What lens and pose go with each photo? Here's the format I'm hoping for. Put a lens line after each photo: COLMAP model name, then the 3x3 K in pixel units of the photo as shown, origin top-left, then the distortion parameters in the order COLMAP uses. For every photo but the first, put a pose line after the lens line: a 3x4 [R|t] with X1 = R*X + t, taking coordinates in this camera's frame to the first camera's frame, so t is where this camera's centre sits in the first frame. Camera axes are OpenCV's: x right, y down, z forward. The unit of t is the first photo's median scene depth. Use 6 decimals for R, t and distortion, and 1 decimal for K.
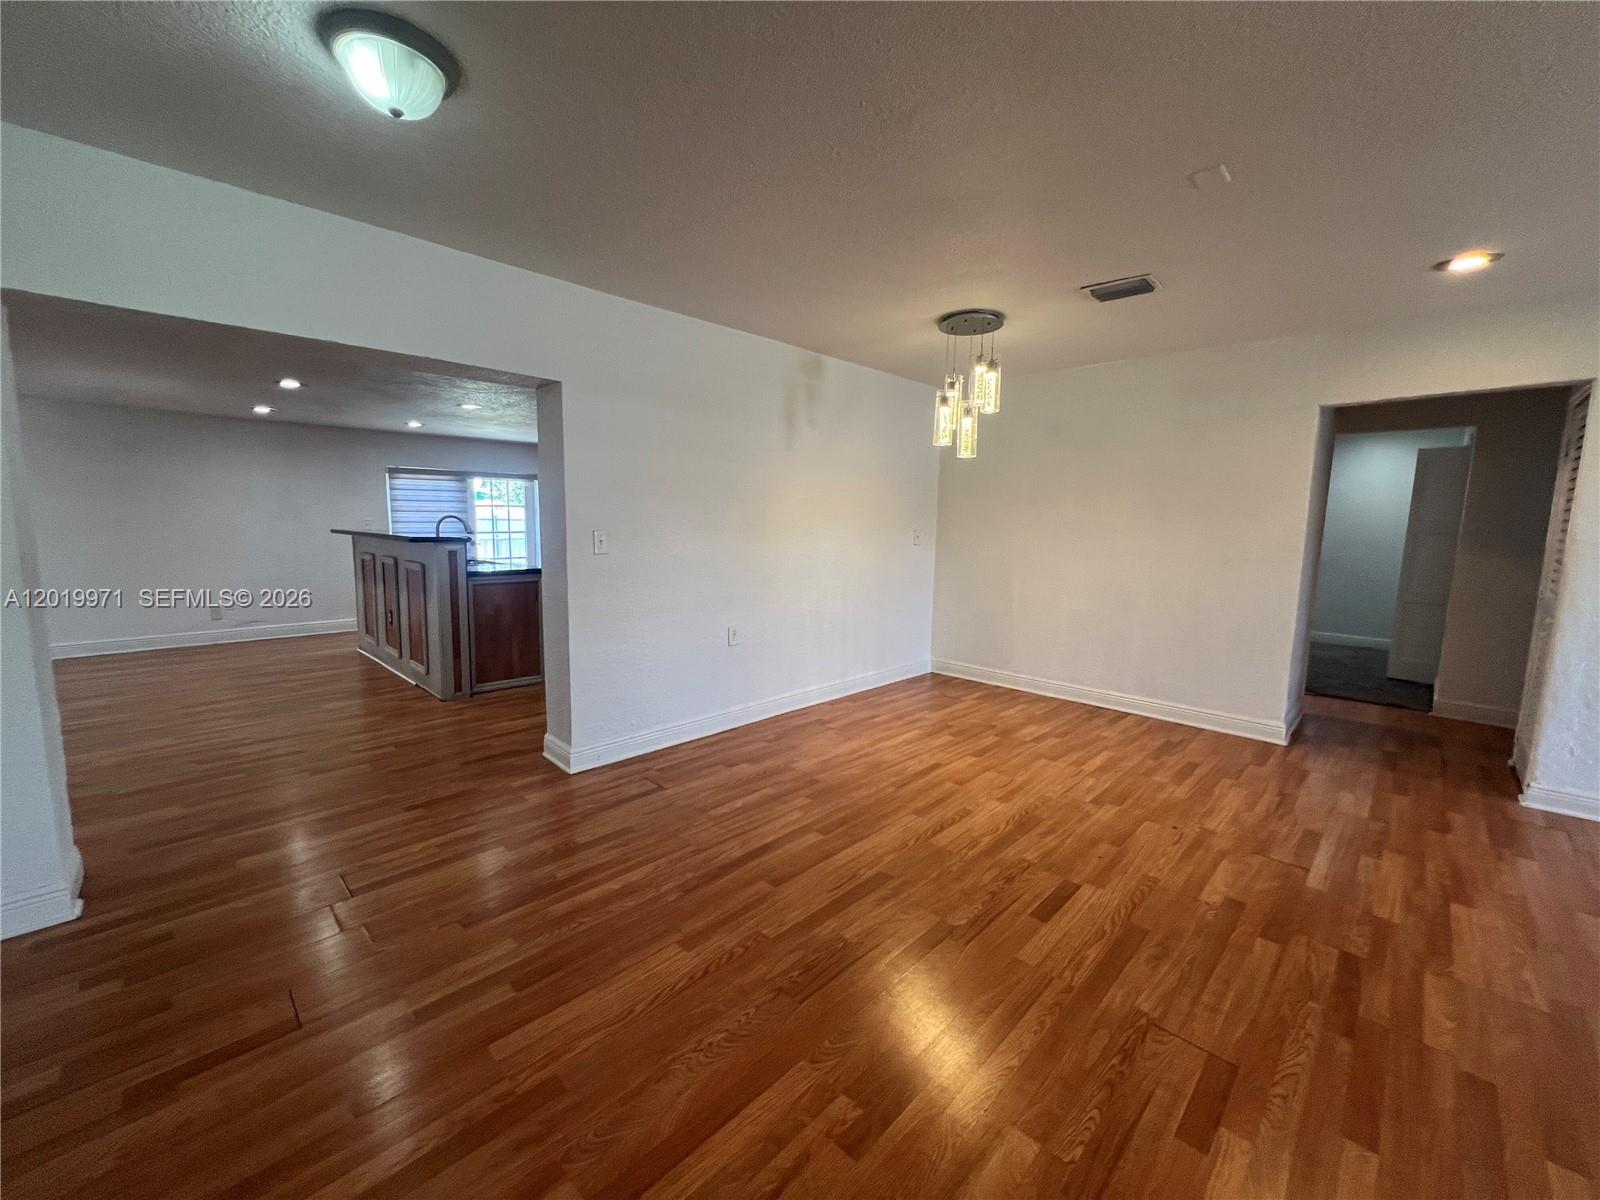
lens RADIAL K [[639.2, 0, 794.7], [0, 639.2, 598.1], [0, 0, 1]] dist [-0.001892, 0.000185]
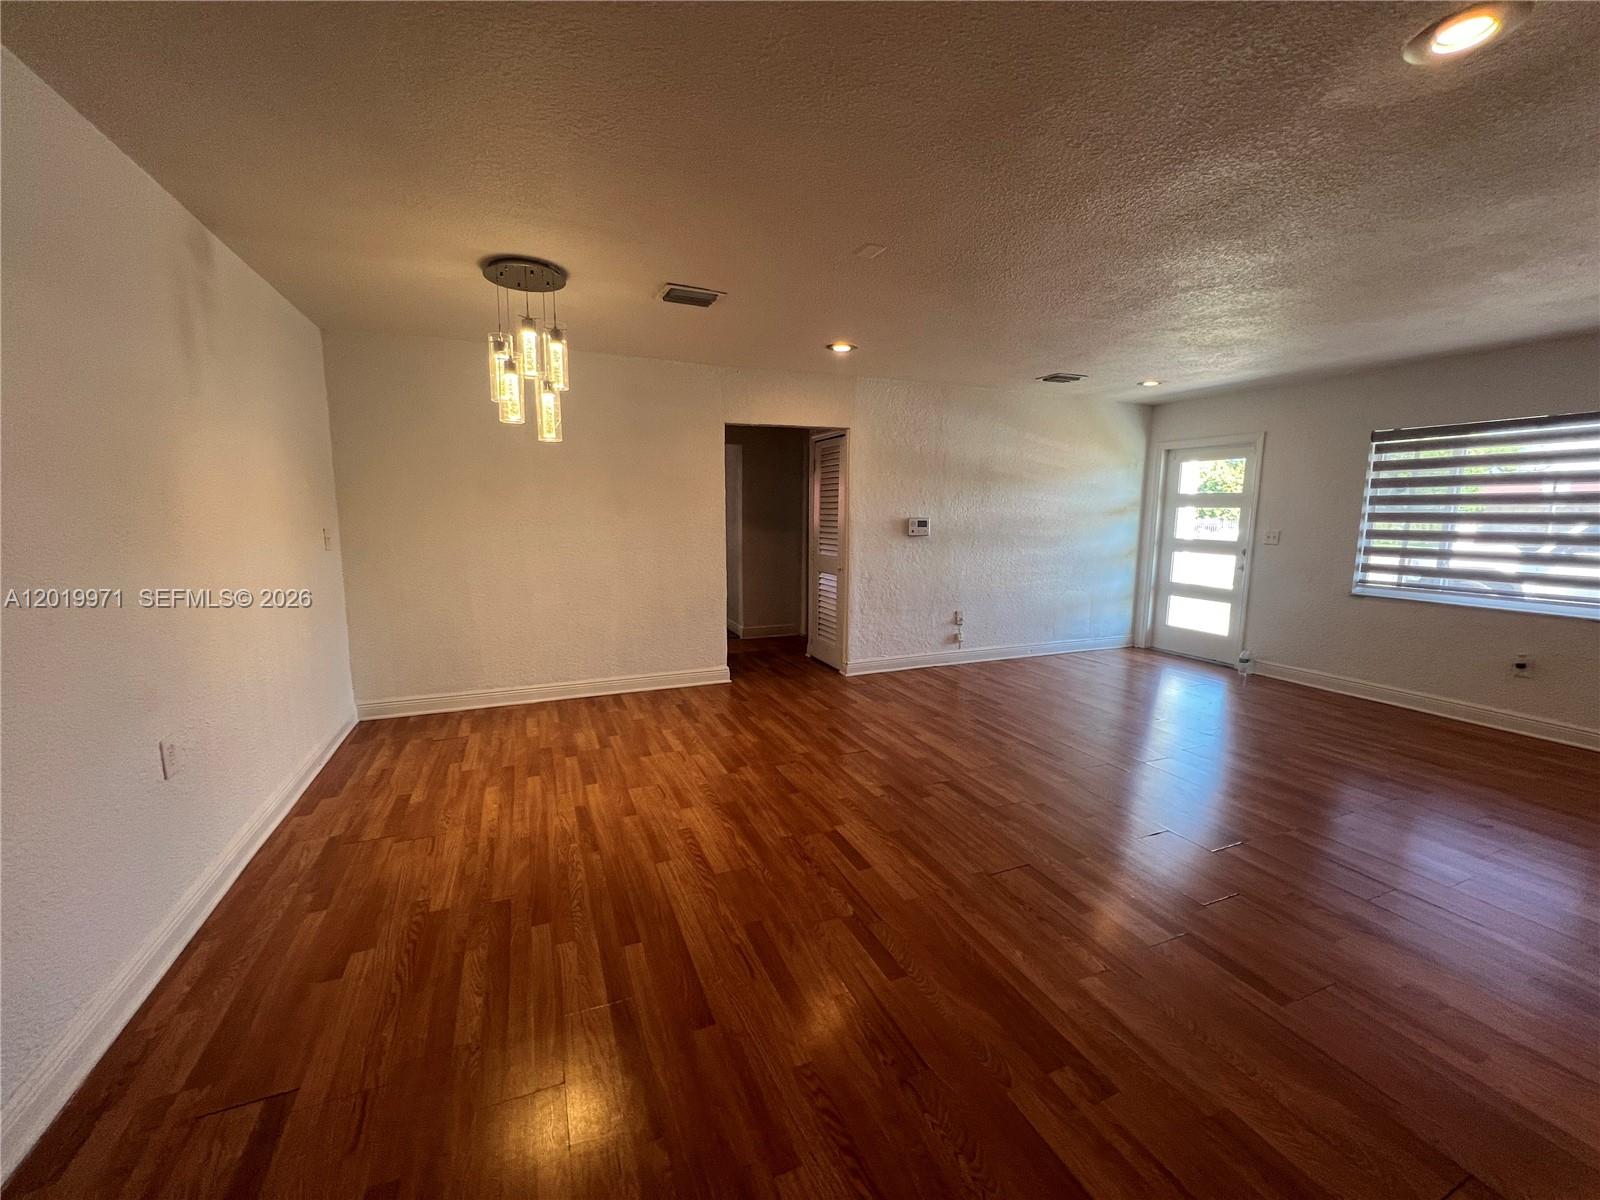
lens RADIAL K [[642.2, 0, 794.1], [0, 642.2, 597.0], [0, 0, 1]] dist [-0.001394, 0.000125]
pose [[0.382669, -0.139925, 0.913228, -0.399557], [0.117866, 0.987781, 0.101959, -0.067072], [-0.916336, 0.068622, 0.394486, 0.387675]]
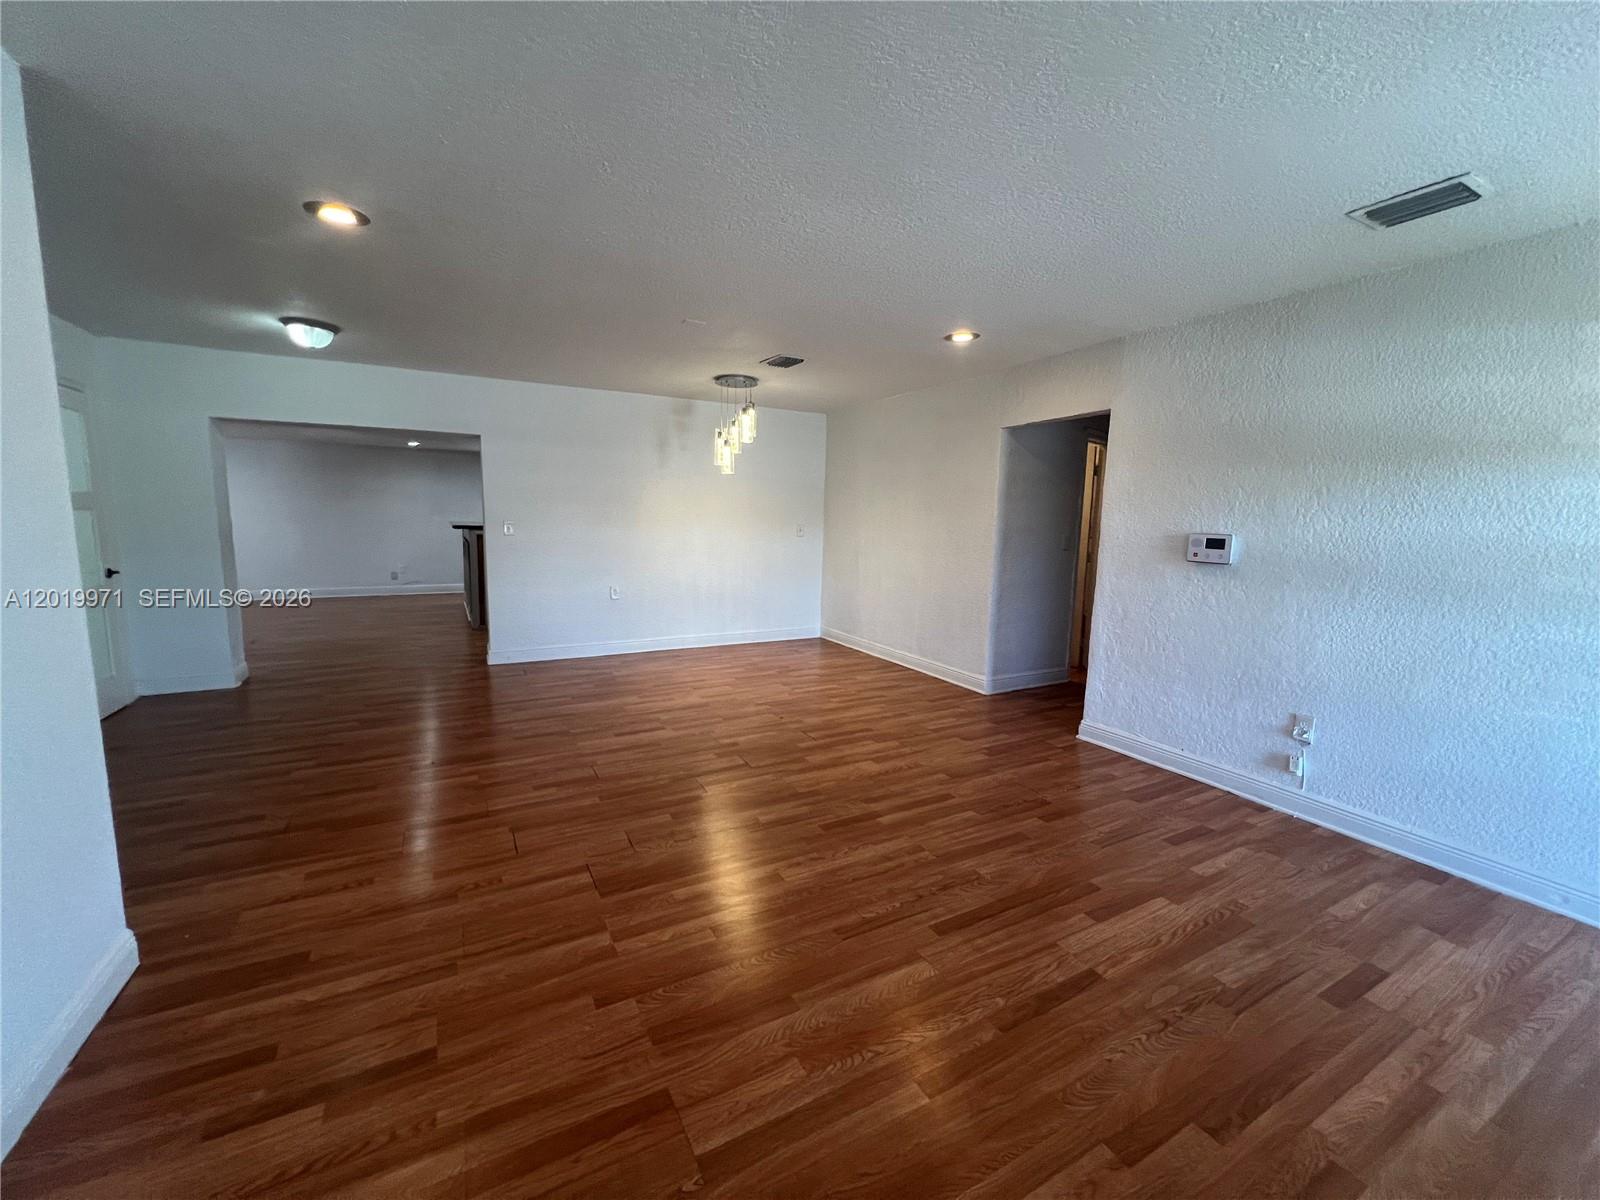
lens RADIAL K [[639.2, 0, 794.7], [0, 639.2, 598.1], [0, 0, 1]] dist [-0.001892, 0.000185]
pose [[0.957223, 0.040696, -0.286476, 0.843803], [-0.040006, 0.999165, 0.008264, 0.048477], [0.286573, 0.003551, 0.958052, -0.362571]]
